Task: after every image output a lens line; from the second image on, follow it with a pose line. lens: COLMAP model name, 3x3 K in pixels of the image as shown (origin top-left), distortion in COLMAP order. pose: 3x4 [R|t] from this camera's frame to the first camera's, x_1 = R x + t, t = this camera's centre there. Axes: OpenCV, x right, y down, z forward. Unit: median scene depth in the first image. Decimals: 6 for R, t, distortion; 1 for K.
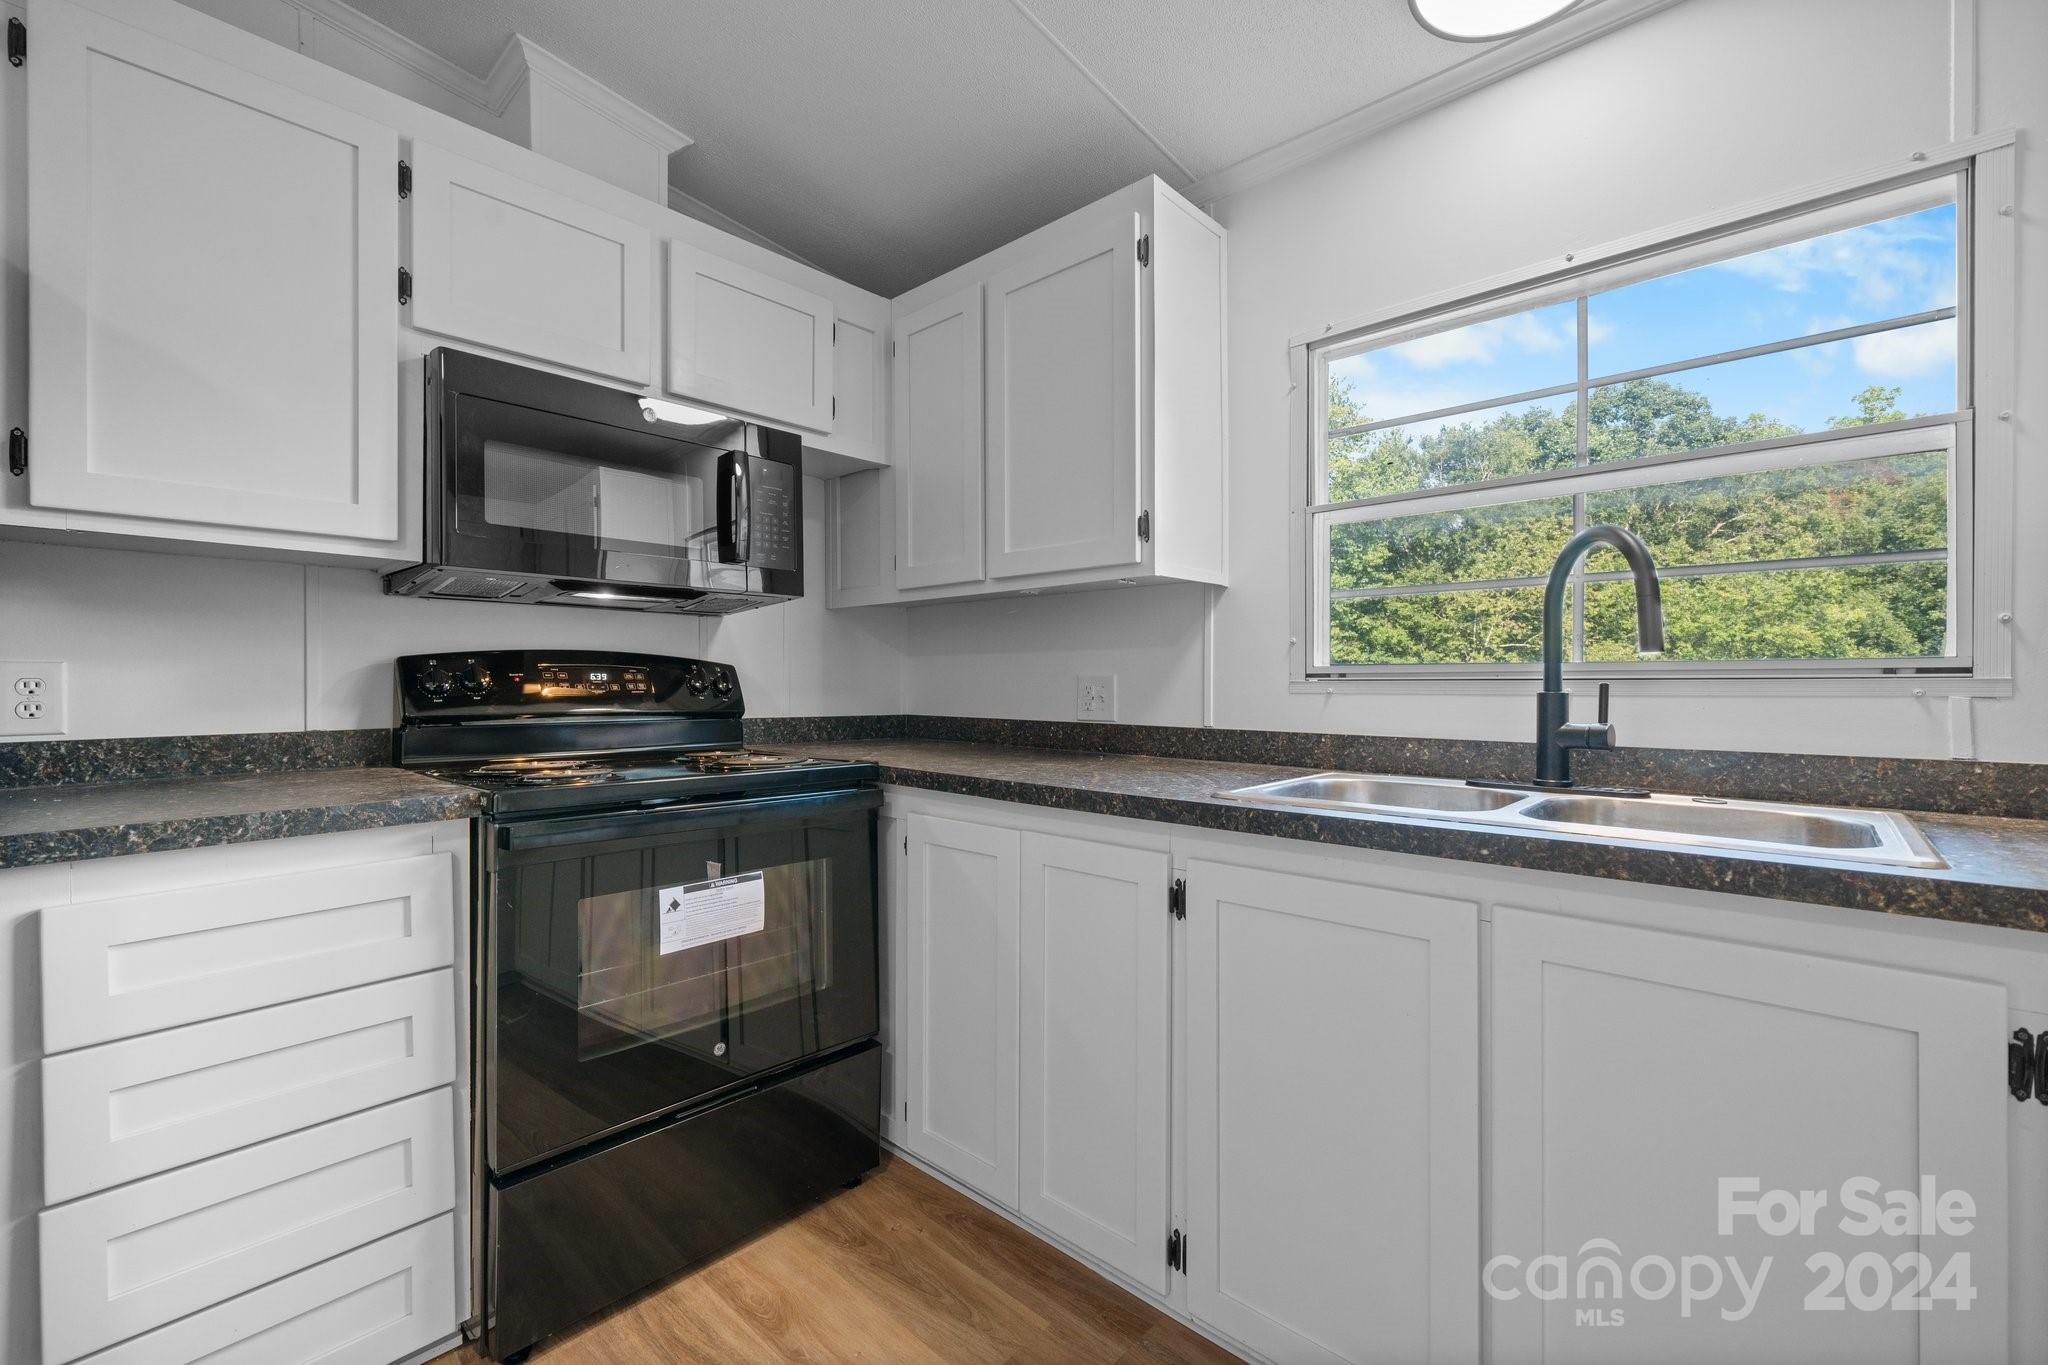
lens RADIAL K [[849.5, 0, 1015.0], [0, 849.5, 679.0], [0, 0, 1]] dist [-0.000698, -0.000036]
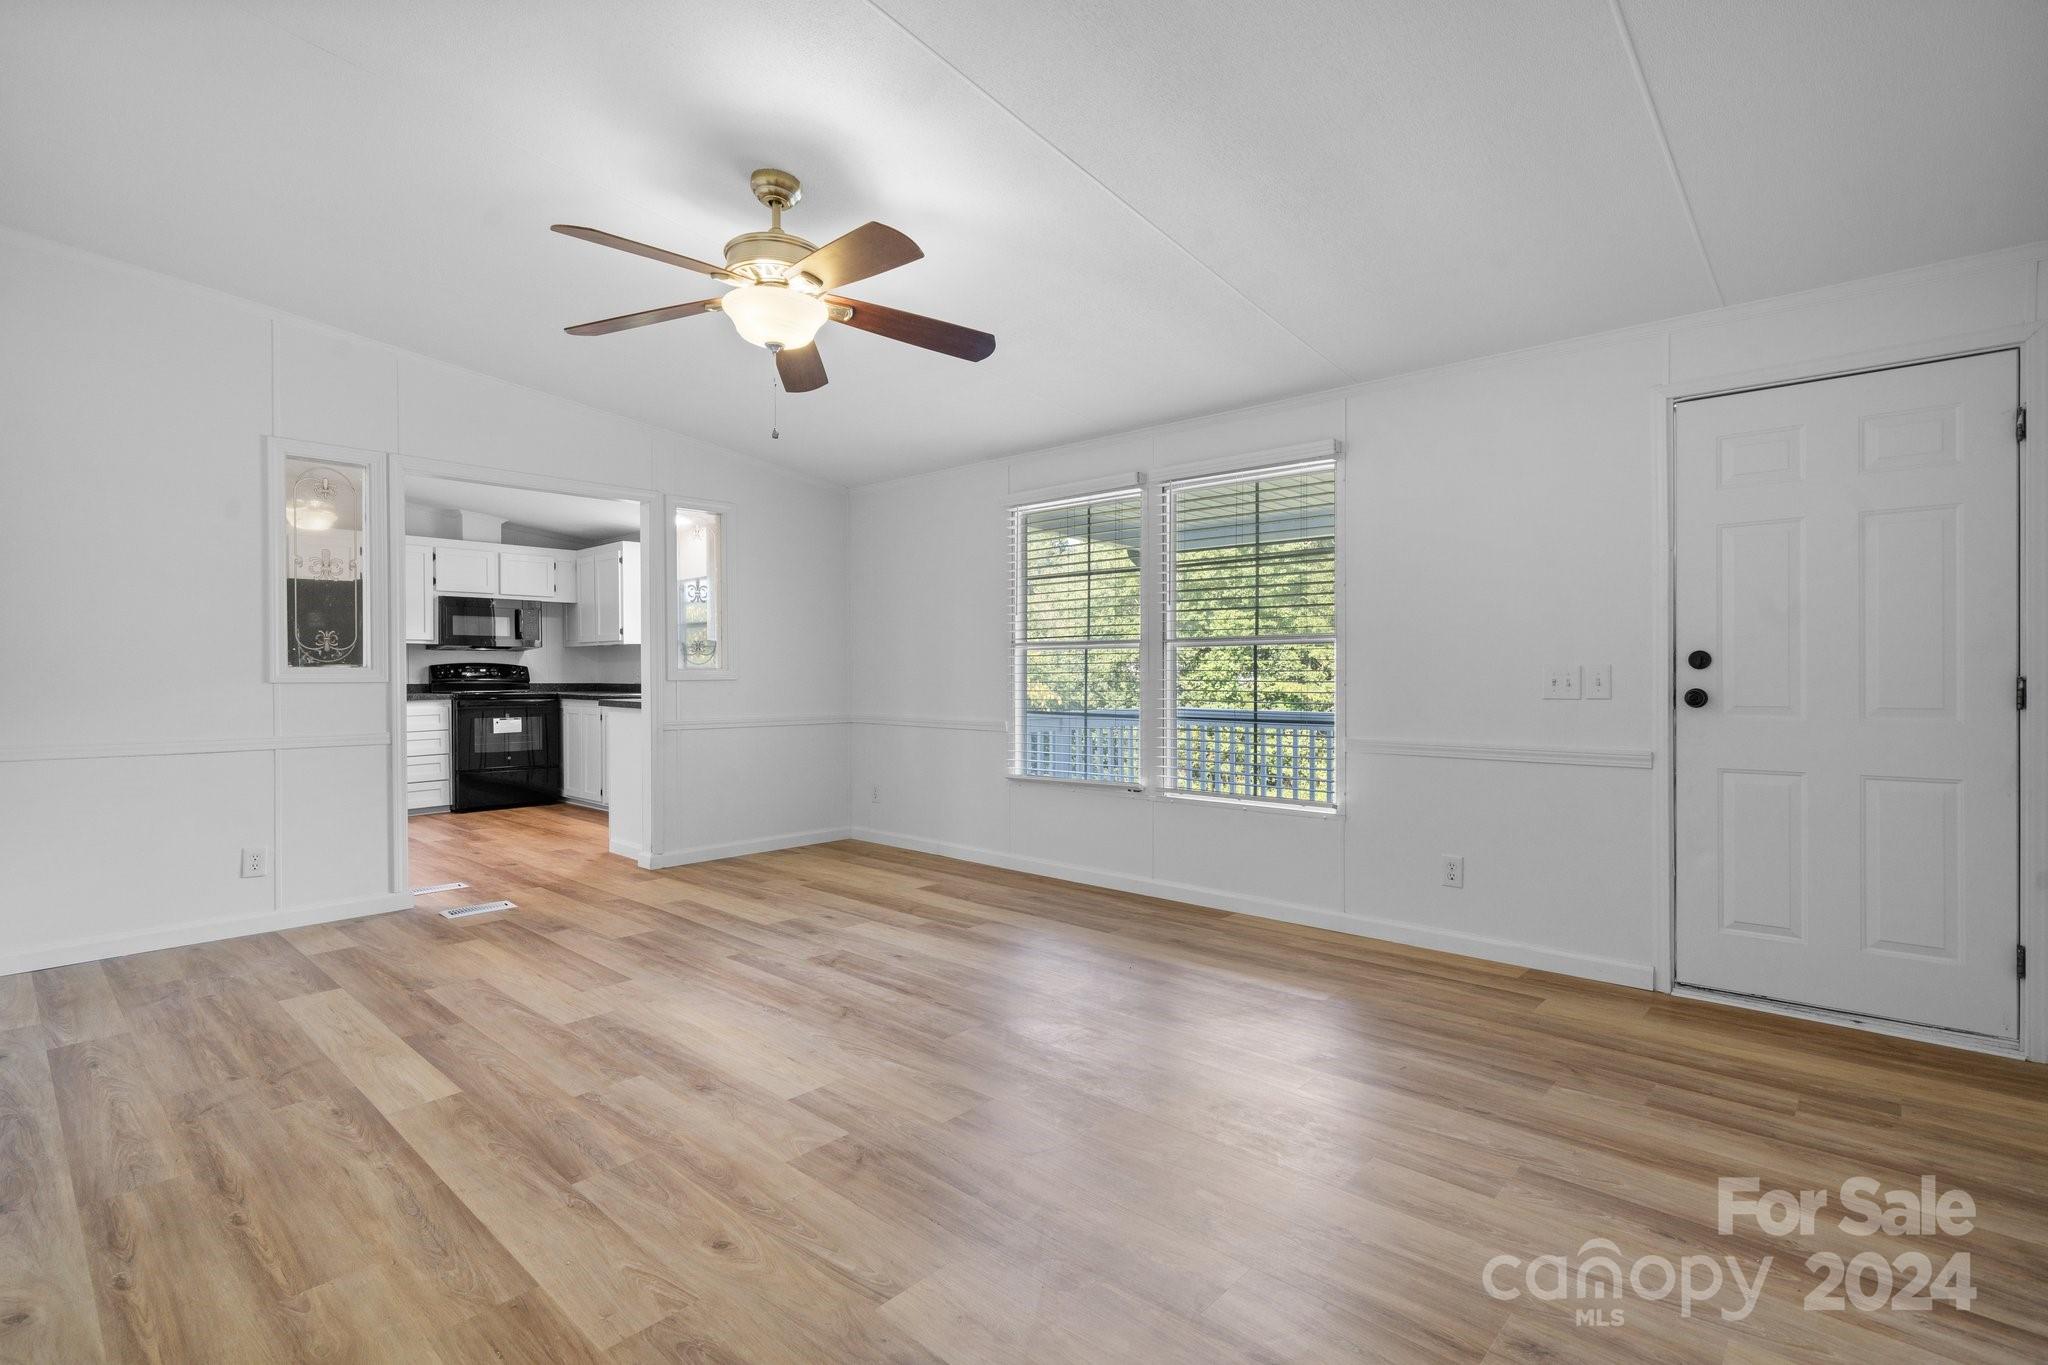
lens RADIAL K [[953.6, 0, 1021.8], [0, 953.6, 675.4], [0, 0, 1]] dist [-0.000156, 0.000357]
pose [[0.999953, -0.003941, 0.008854, 1.891111], [0.003872, 0.999963, 0.007724, -0.004170], [-0.008884, -0.007689, 0.999931, -3.296531]]
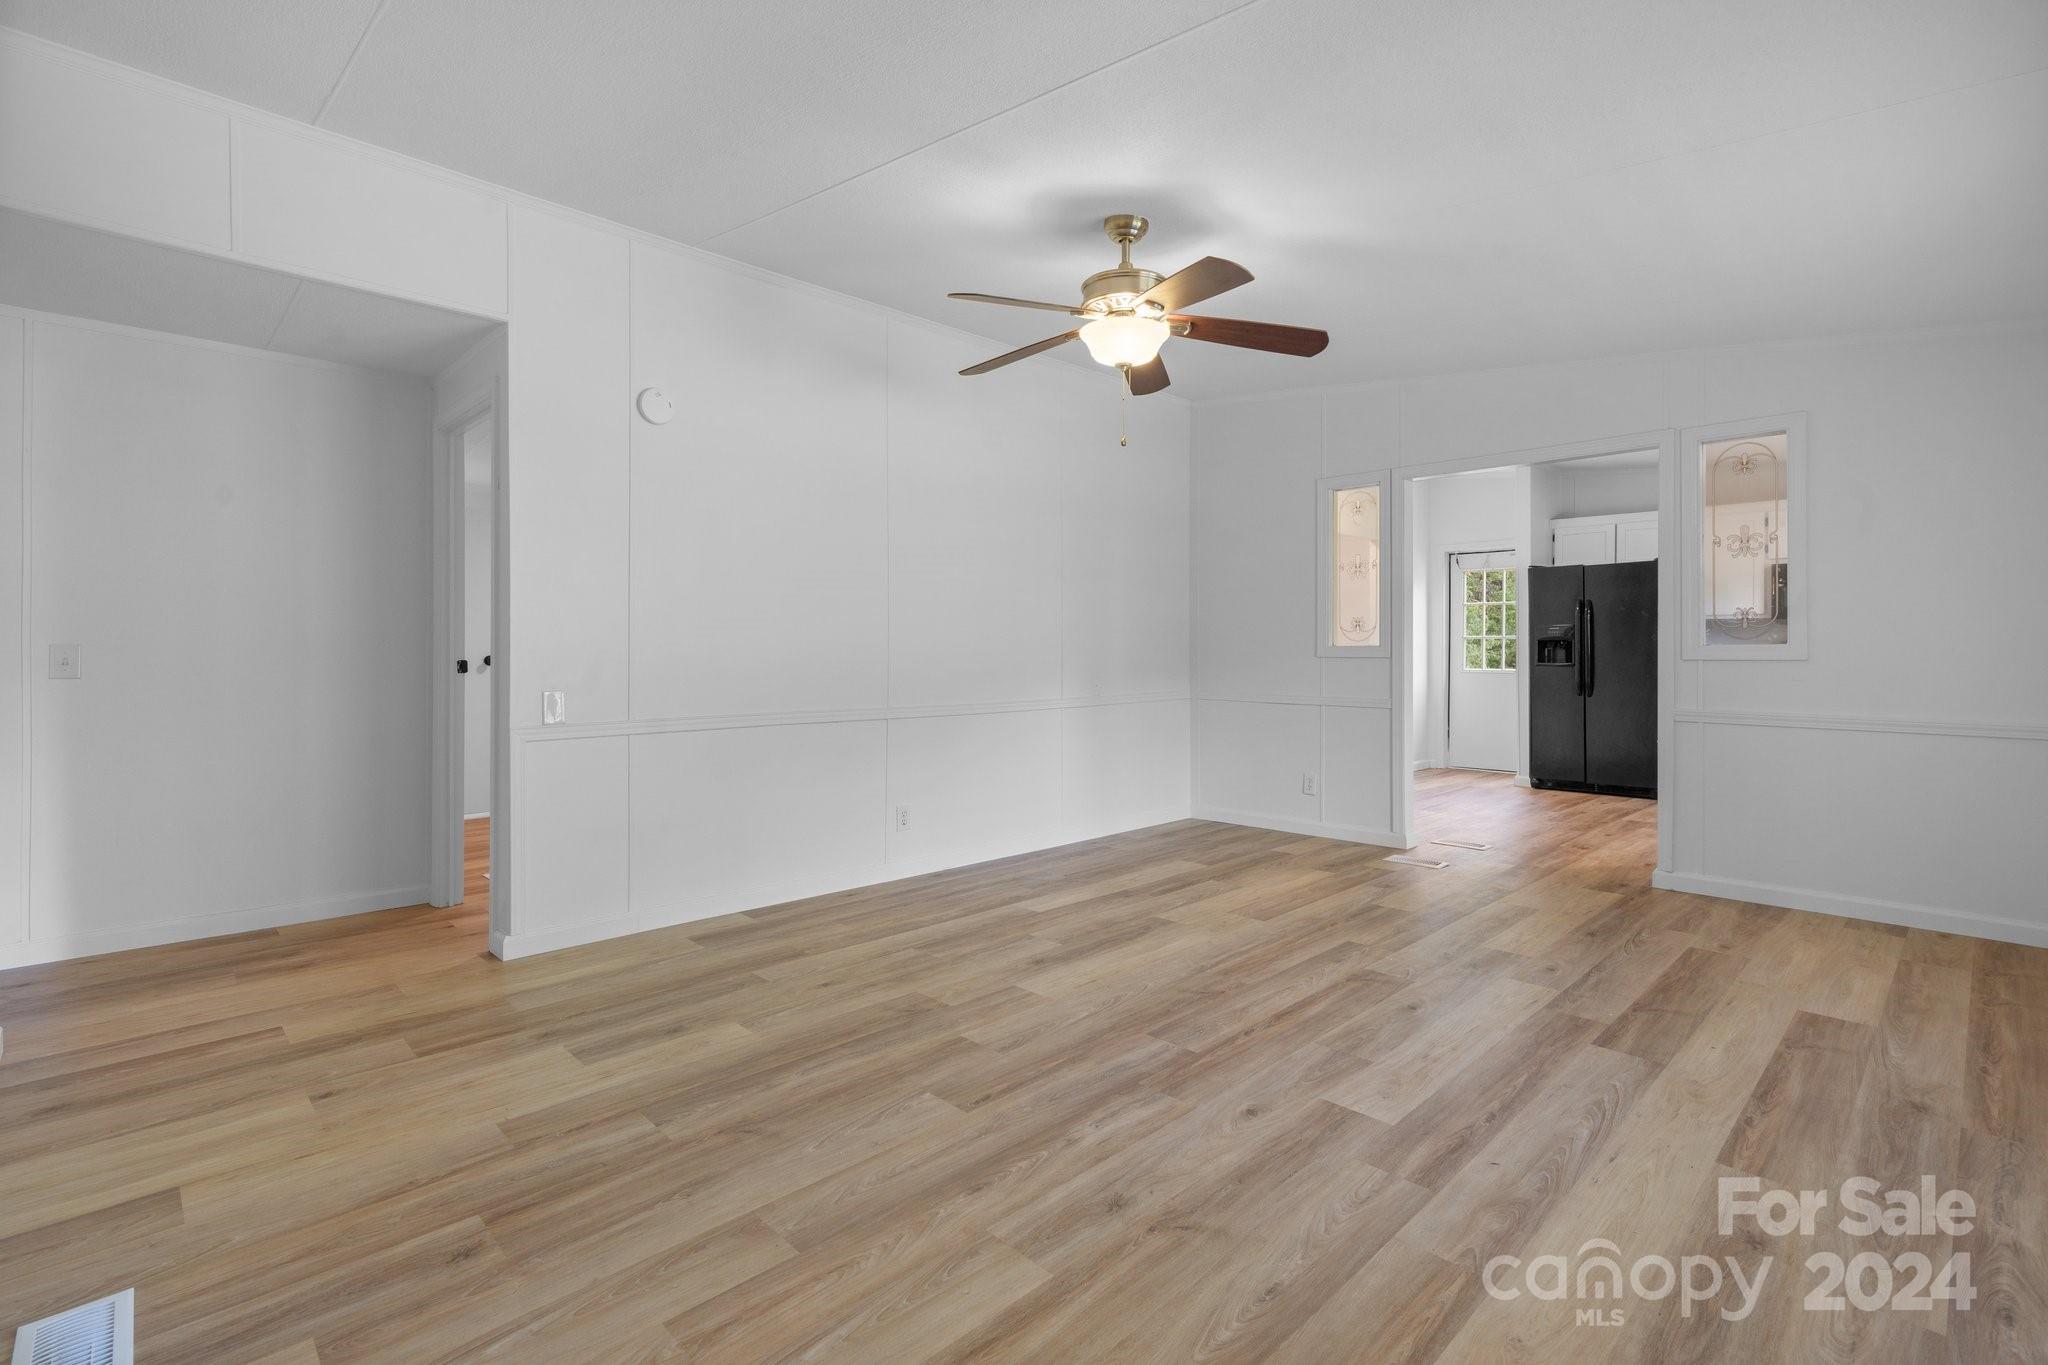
lens RADIAL K [[944.7, 0, 1018.6], [0, 944.7, 658.6], [0, 0, 1]] dist [-0.000368, -0.000050]
pose [[-0.053776, 0.005886, -0.998536, 3.232495], [0.003822, 0.999977, 0.005689, 0.008217], [0.998546, -0.003511, -0.053797, -1.877862]]
